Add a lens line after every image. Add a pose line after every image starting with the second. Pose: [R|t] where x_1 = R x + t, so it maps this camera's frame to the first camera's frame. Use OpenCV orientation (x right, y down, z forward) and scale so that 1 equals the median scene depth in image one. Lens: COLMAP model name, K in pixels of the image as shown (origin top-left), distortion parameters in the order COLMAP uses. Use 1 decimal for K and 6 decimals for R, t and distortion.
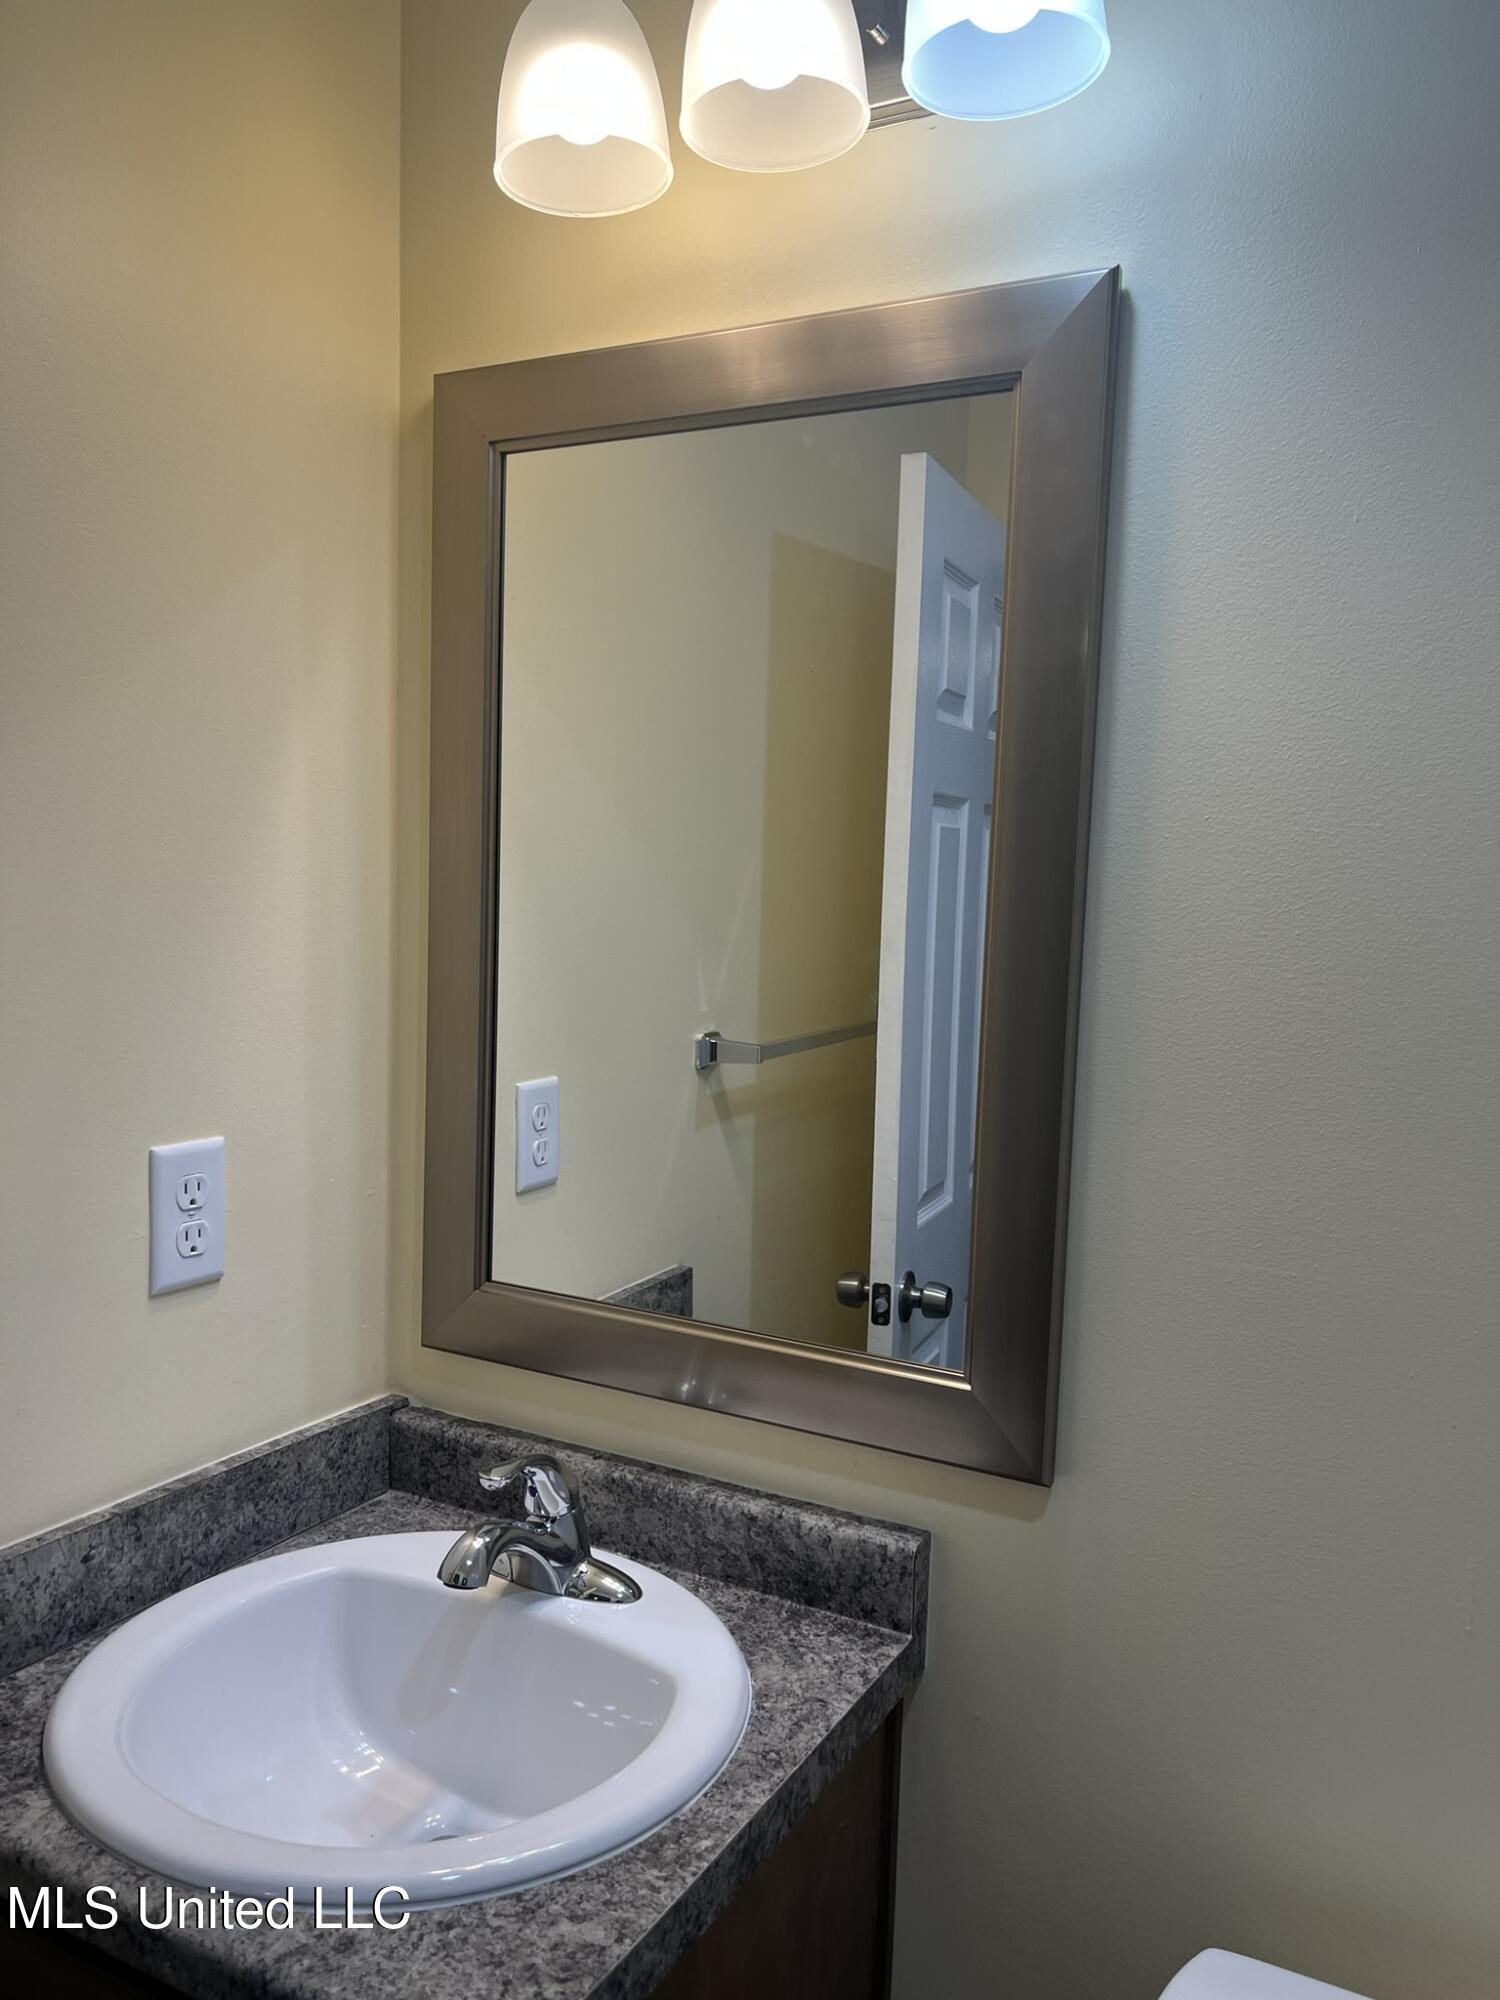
lens RADIAL K [[1517.9, 0, 719.4], [0, 1517.9, 1022.6], [0, 0, 1]] dist [0.063292, -0.070703]
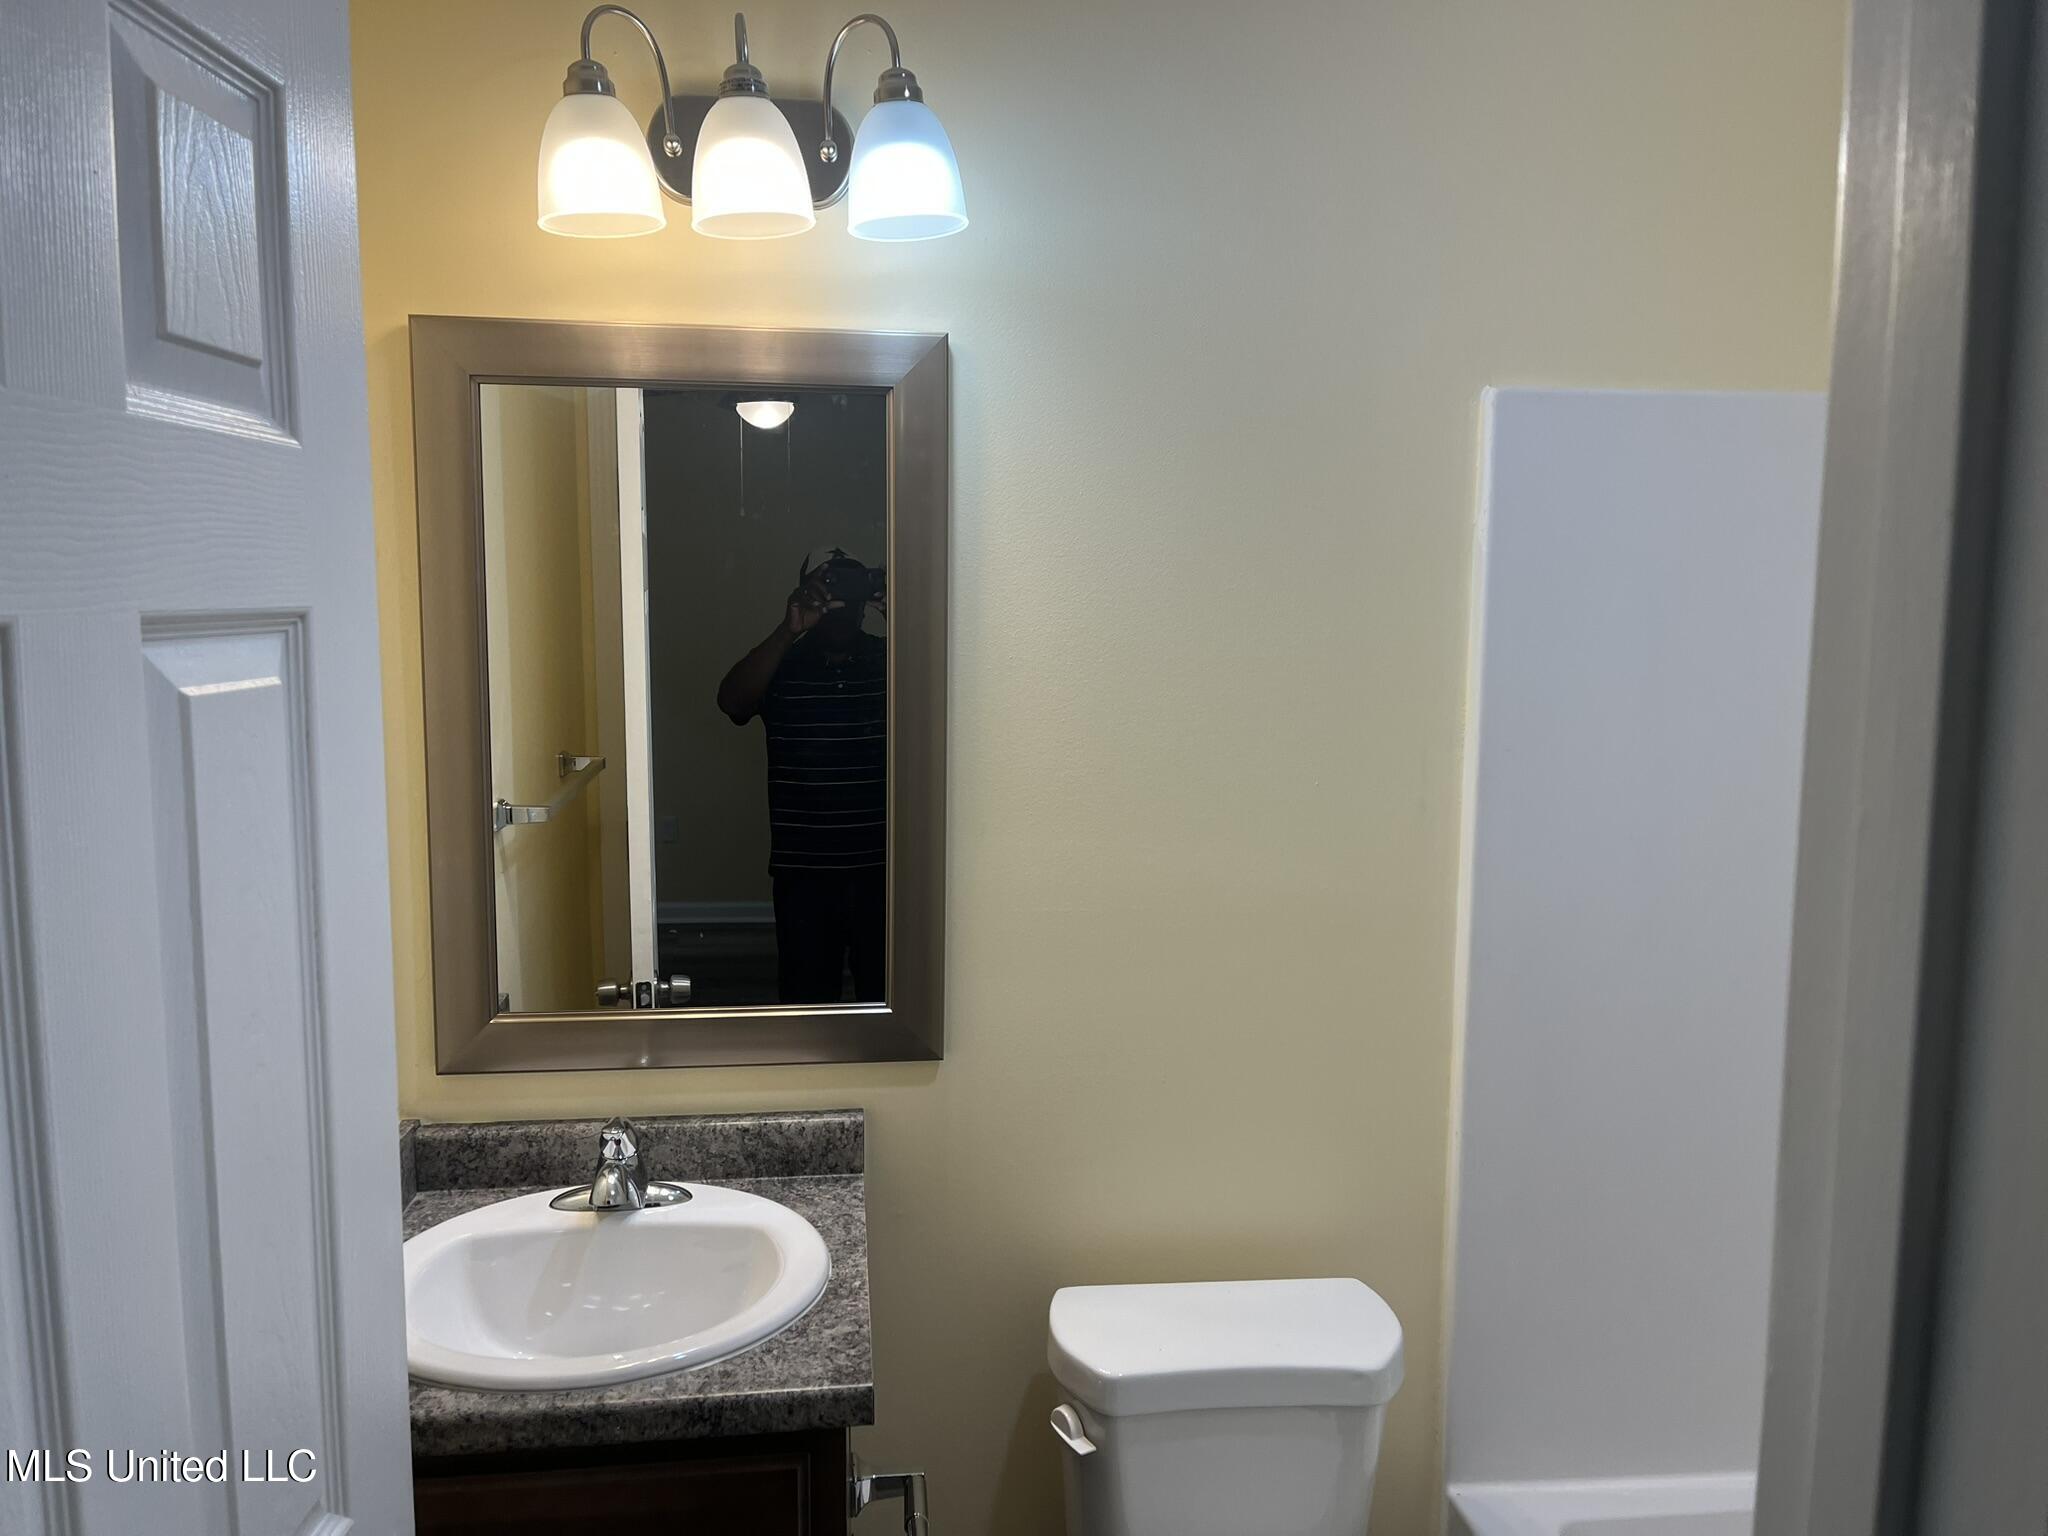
lens RADIAL K [[1579.6, 0, 1017.7], [0, 1579.6, 772.8], [0, 0, 1]] dist [0.070002, -0.109790]
pose [[0.814203, -0.092800, 0.573116, -0.613066], [0.071333, 0.995654, 0.059877, -0.093088], [-0.576182, -0.007870, 0.817284, -0.405248]]
